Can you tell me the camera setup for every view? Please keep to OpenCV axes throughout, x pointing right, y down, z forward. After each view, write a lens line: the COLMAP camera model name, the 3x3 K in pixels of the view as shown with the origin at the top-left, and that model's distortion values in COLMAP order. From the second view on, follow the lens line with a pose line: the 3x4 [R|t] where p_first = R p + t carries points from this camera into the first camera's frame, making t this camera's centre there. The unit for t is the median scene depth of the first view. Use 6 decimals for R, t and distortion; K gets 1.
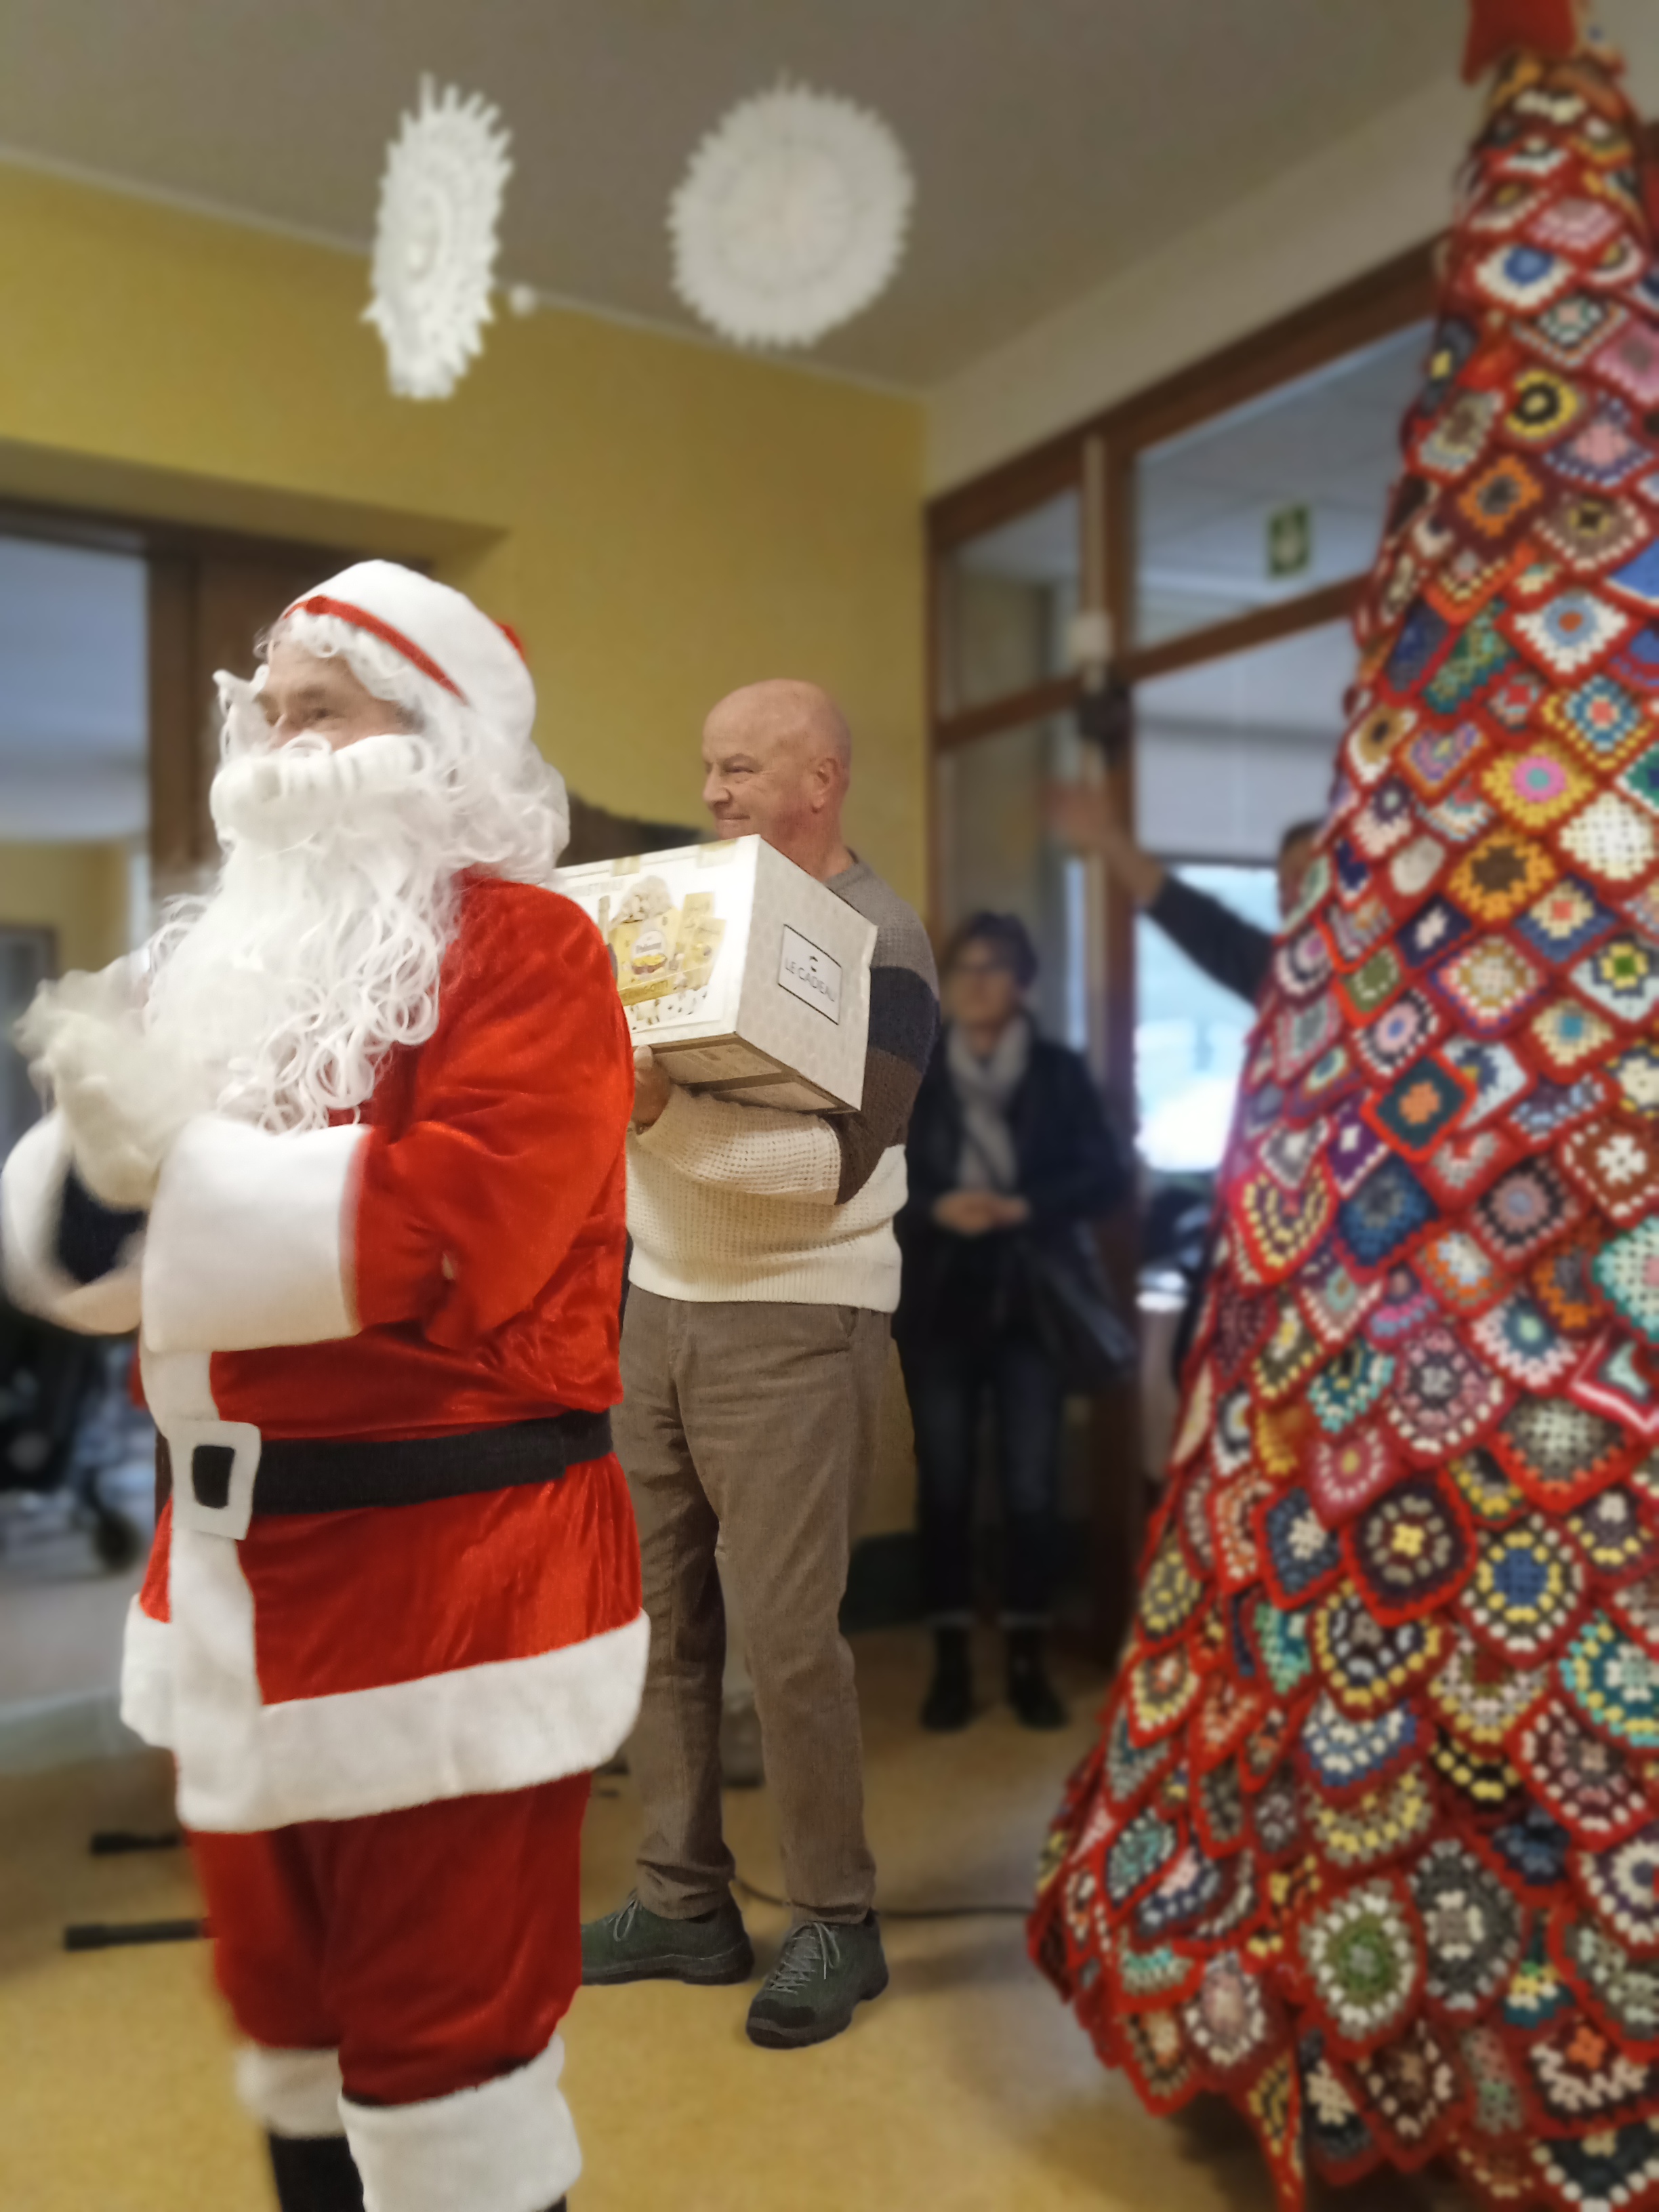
lens RADIAL K [[2288.6, 0, 847.0], [0, 2288.6, 1110.4], [0, 0, 1]] dist [0.030799, 0.000000]
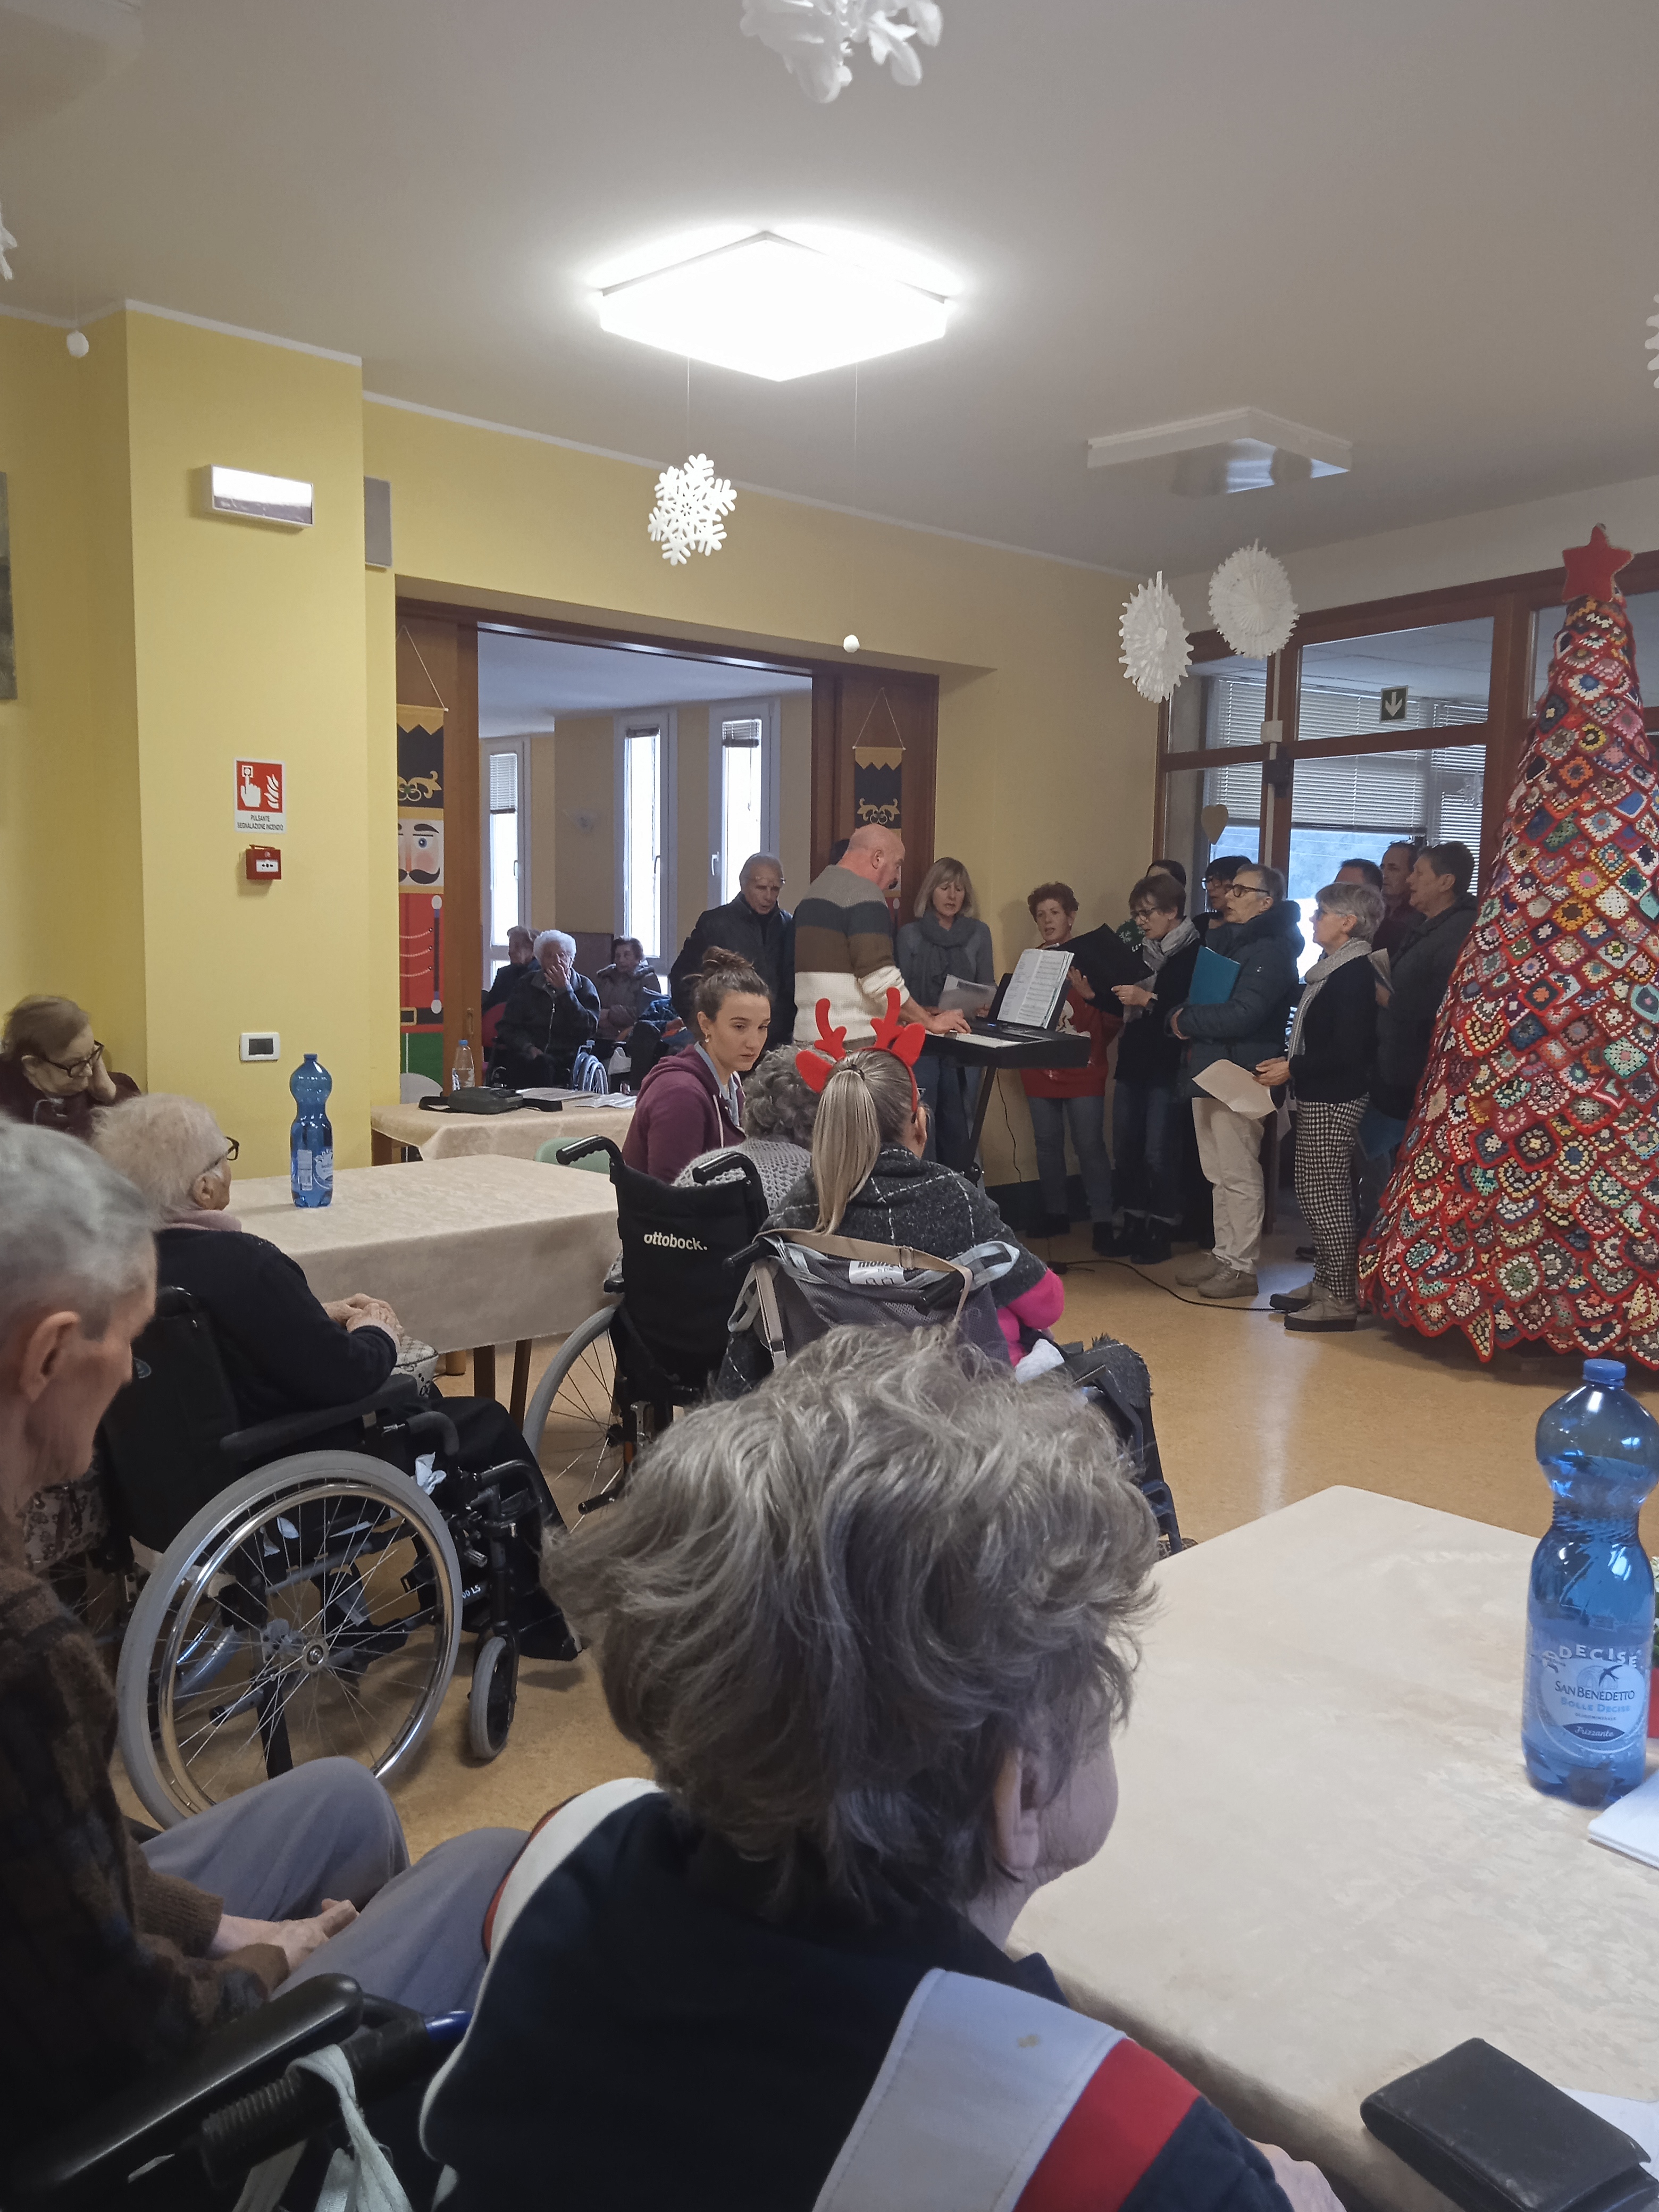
lens RADIAL K [[1802.5, 0, 838.7], [0, 1802.5, 1109.0], [0, 0, 1]] dist [0.042031, -0.031999]
pose [[0.995428, 0.016764, 0.094032, -0.832364], [-0.027859, 0.992628, 0.117958, -0.103679], [-0.091361, -0.120038, 0.988557, -1.171148]]
